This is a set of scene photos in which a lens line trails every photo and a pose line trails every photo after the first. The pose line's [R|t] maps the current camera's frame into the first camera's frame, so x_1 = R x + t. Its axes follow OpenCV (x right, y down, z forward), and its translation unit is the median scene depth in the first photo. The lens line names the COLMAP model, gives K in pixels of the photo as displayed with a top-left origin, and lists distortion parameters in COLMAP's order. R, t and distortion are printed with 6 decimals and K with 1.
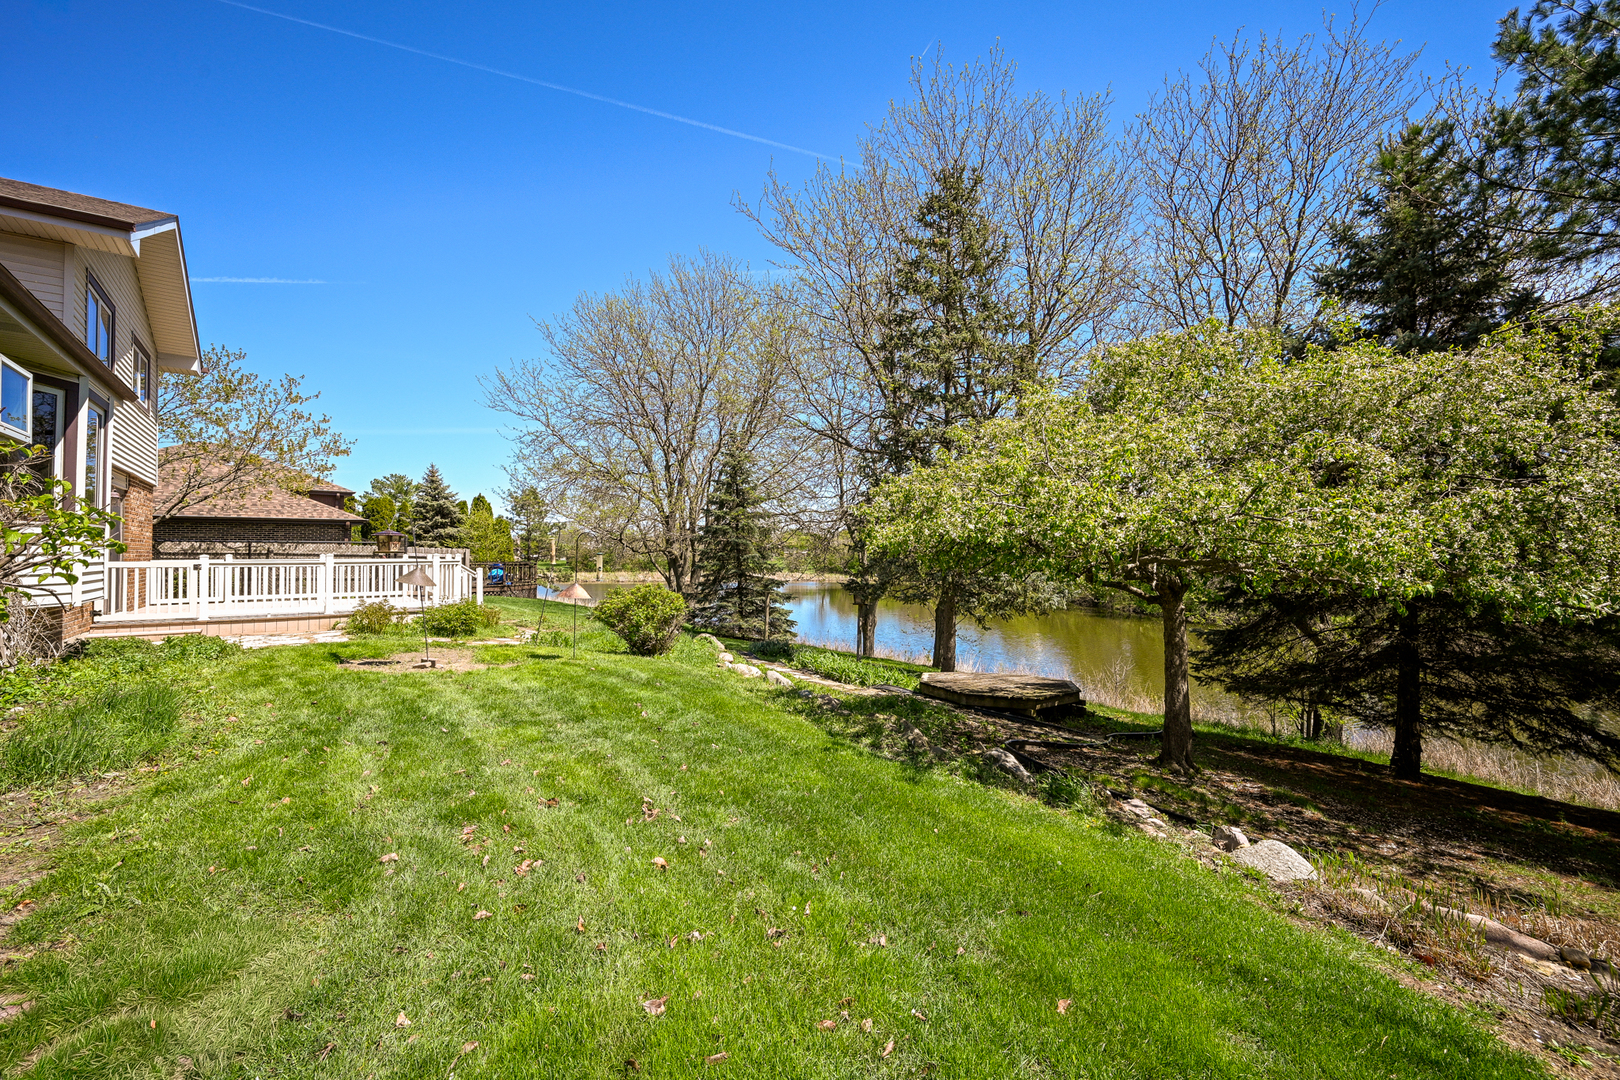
lens RADIAL K [[660.8, 0, 810.0], [0, 660.8, 550.0], [0, 0, 1]] dist [0.001038, 0.000104]
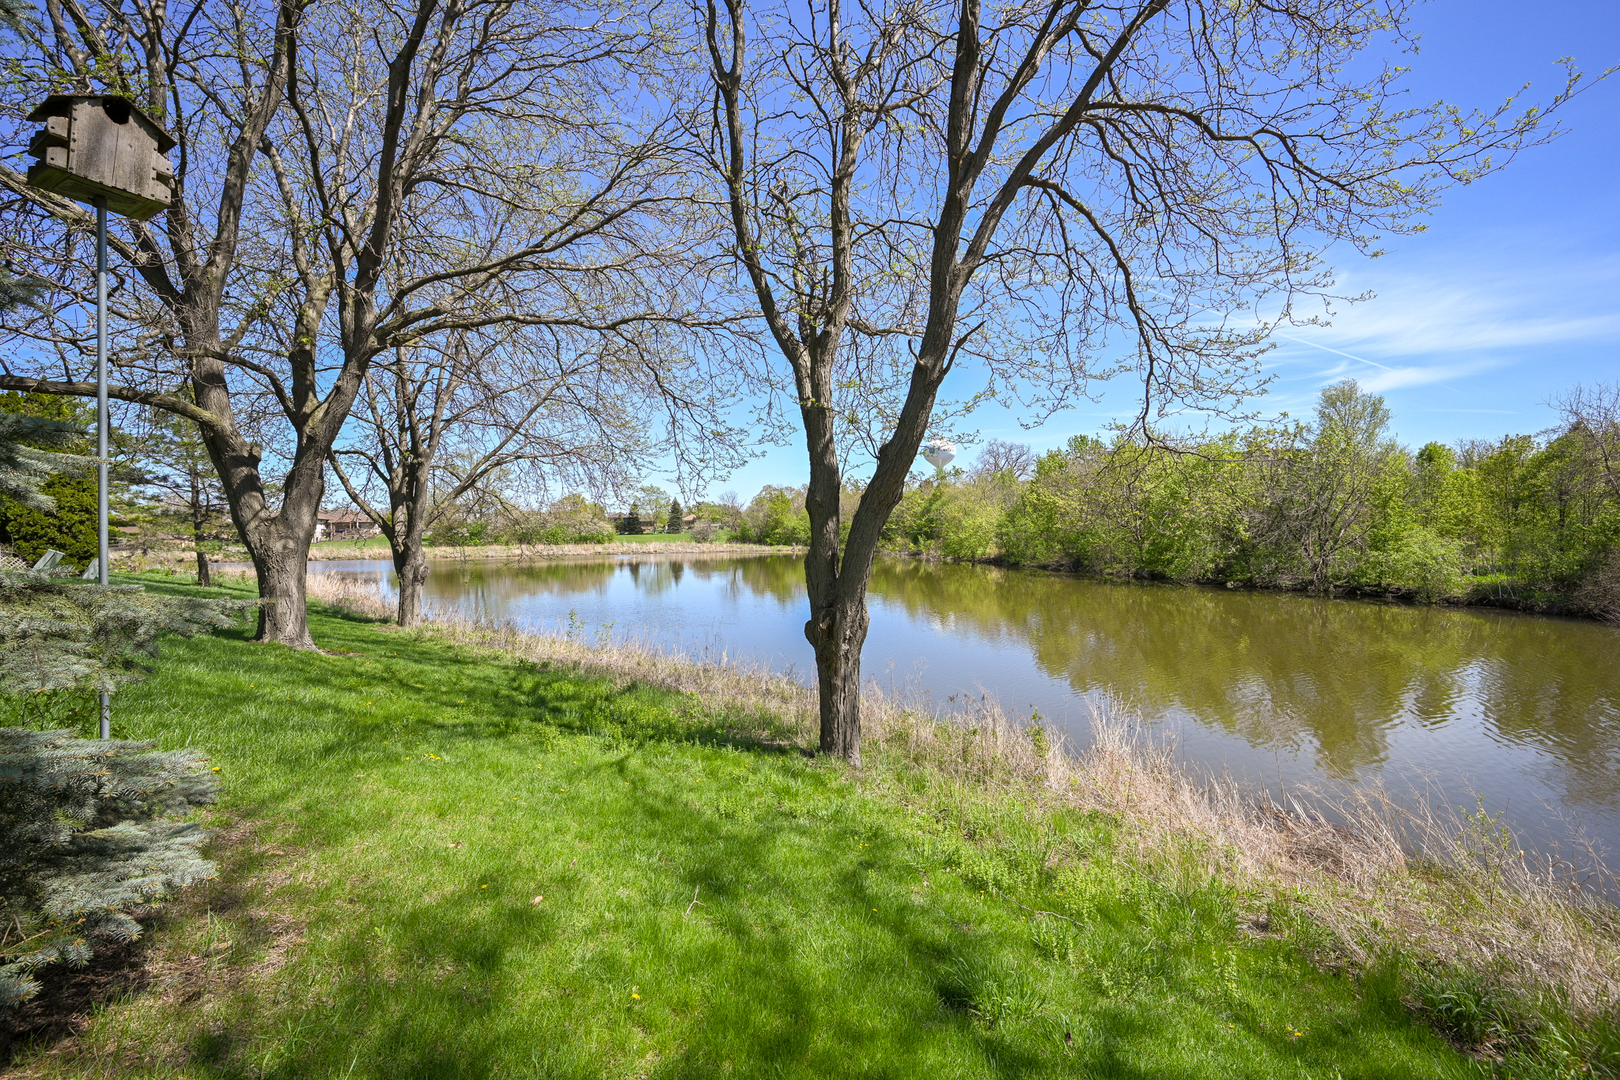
lens RADIAL K [[621.3, 0, 806.6], [0, 621.3, 539.5], [0, 0, 1]] dist [-0.000188, 0.000207]
pose [[0.991707, -0.011961, 0.127958, 0.016329], [0.009784, 0.999797, 0.017629, 0.030064], [-0.128143, -0.016231, 0.991623, 0.325265]]
